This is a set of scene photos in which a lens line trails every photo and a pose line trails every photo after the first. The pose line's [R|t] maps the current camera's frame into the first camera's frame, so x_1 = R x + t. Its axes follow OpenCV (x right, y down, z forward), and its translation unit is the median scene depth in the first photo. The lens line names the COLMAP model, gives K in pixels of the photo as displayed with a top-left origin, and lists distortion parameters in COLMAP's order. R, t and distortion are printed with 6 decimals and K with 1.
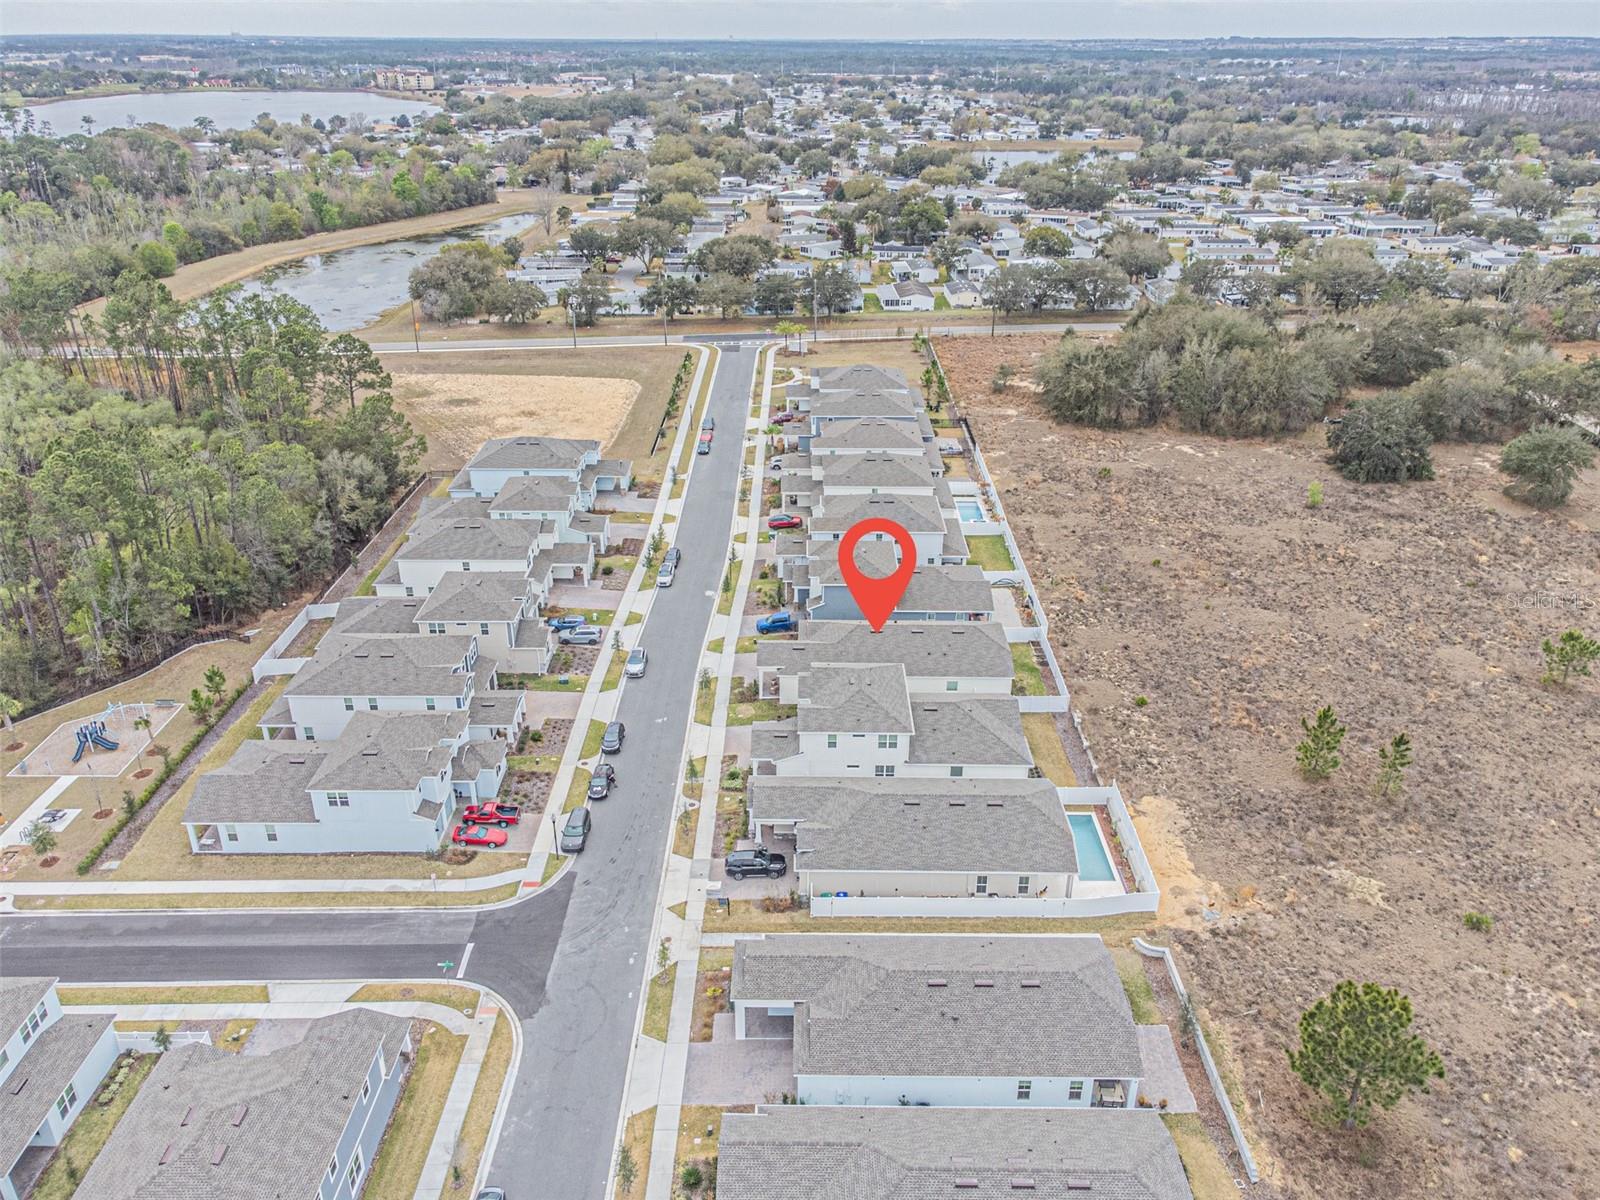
lens RADIAL K [[1200.4, 0, 800.0], [0, 1200.4, 600.0], [0, 0, 1]] dist [-0.008714, 0.000408]
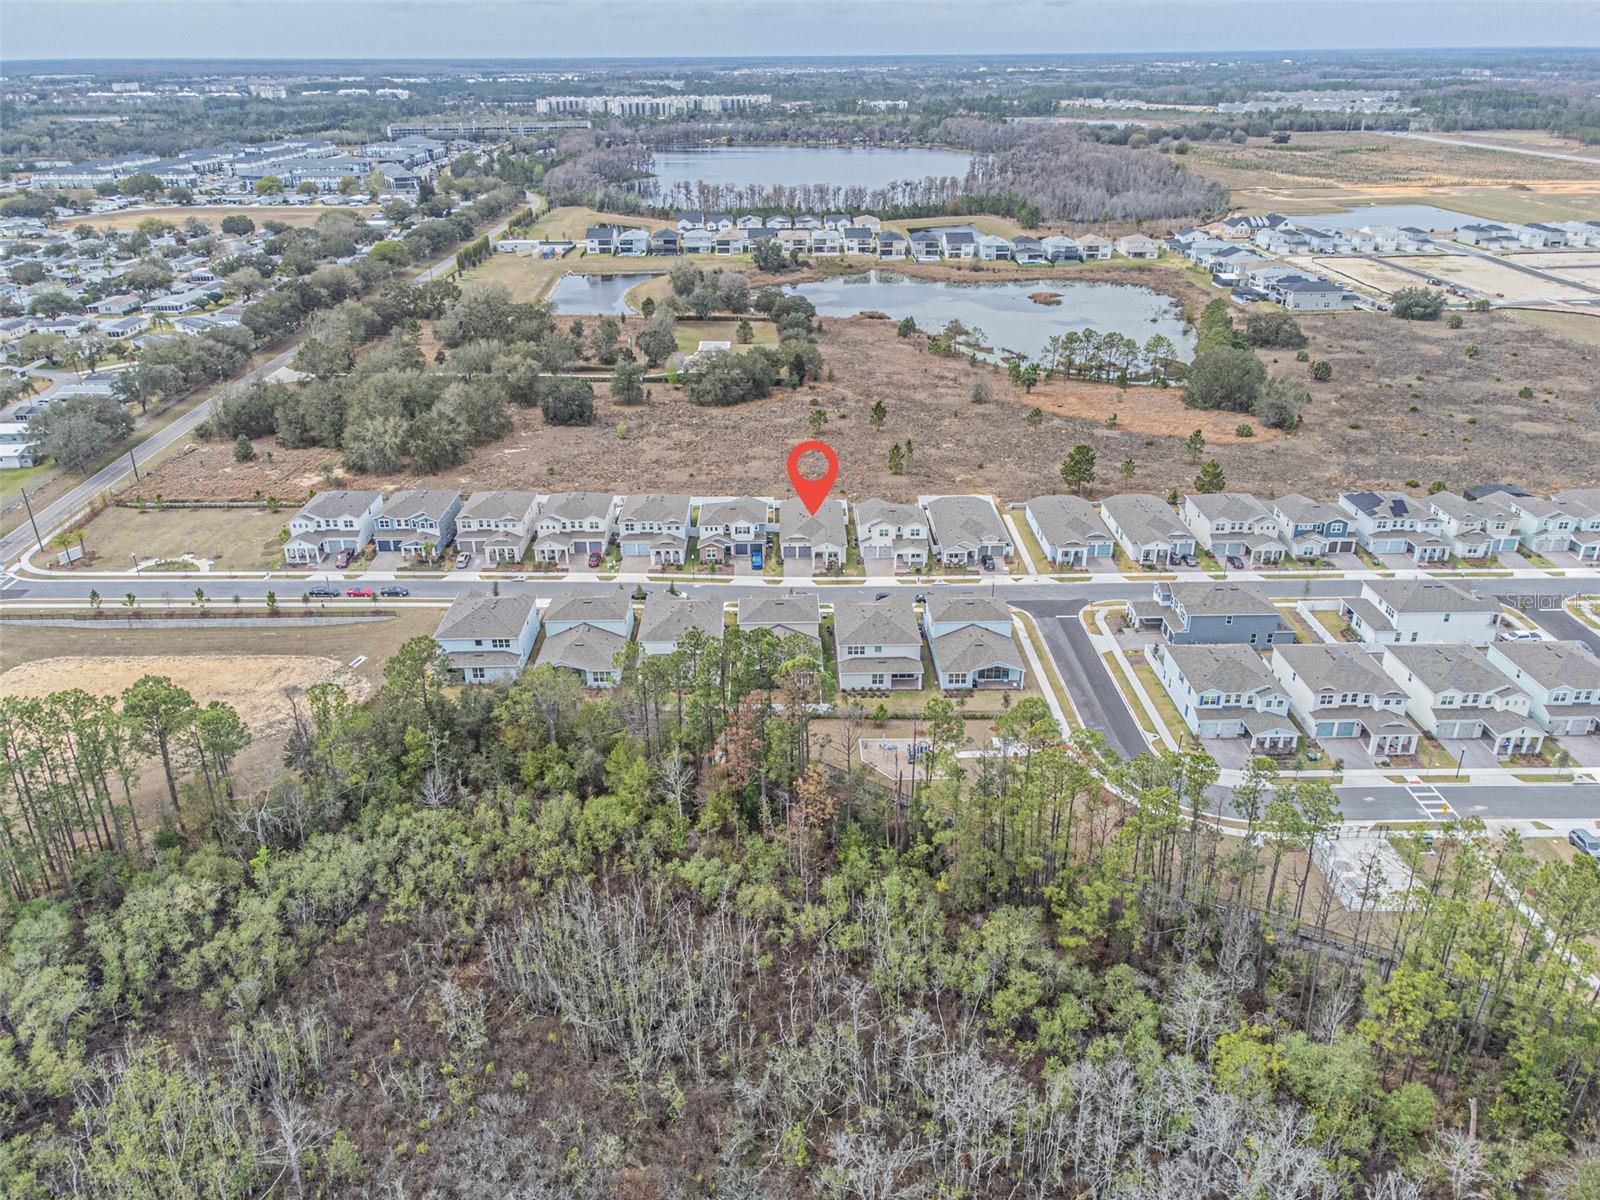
lens RADIAL K [[1200.4, 0, 800.0], [0, 1200.4, 600.0], [0, 0, 1]] dist [-0.008714, 0.000408]
pose [[-0.020489, -0.416693, 0.908816, -1.328579], [0.427612, 0.818017, 0.384702, -0.469670], [-0.903730, 0.396503, 0.161422, 0.608208]]
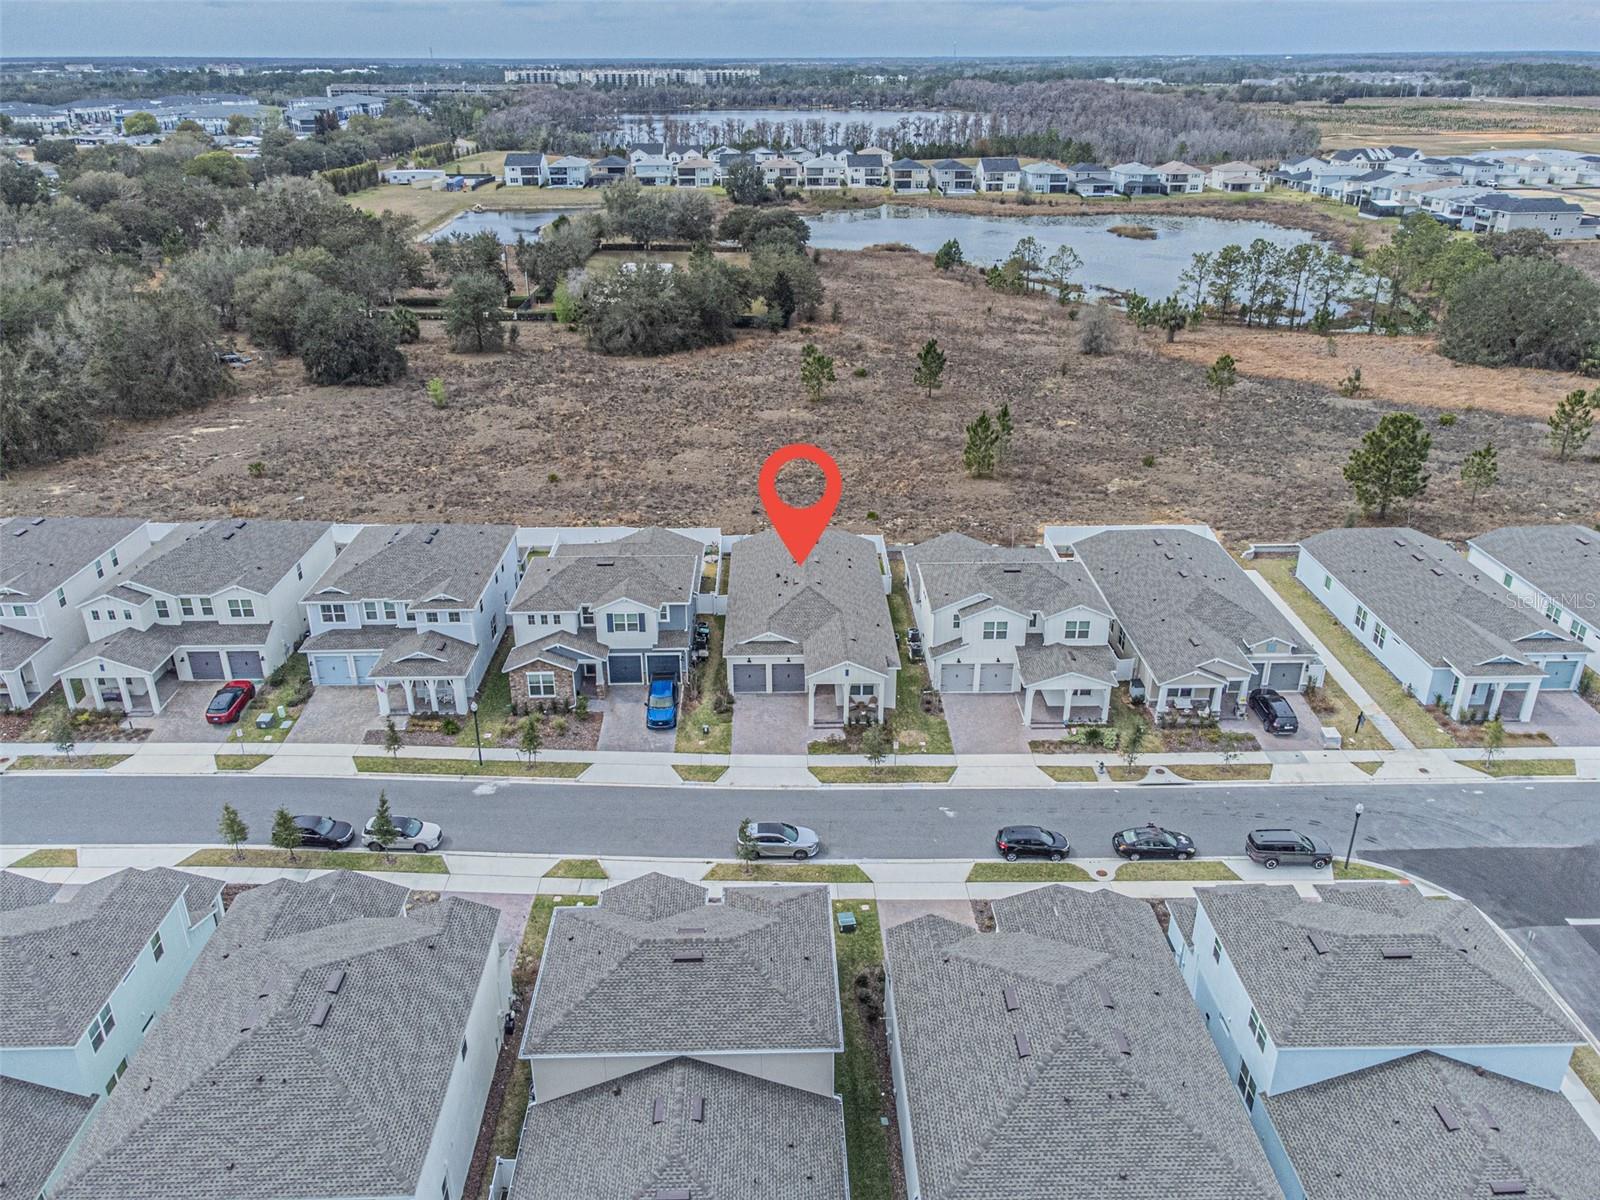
lens RADIAL K [[1200.4, 0, 800.0], [0, 1200.4, 600.0], [0, 0, 1]] dist [-0.008714, 0.000408]
pose [[-0.026790, -0.413235, 0.910230, -0.485573], [0.423803, 0.819981, 0.384736, -0.200996], [-0.905358, 0.396066, 0.153163, 0.708494]]
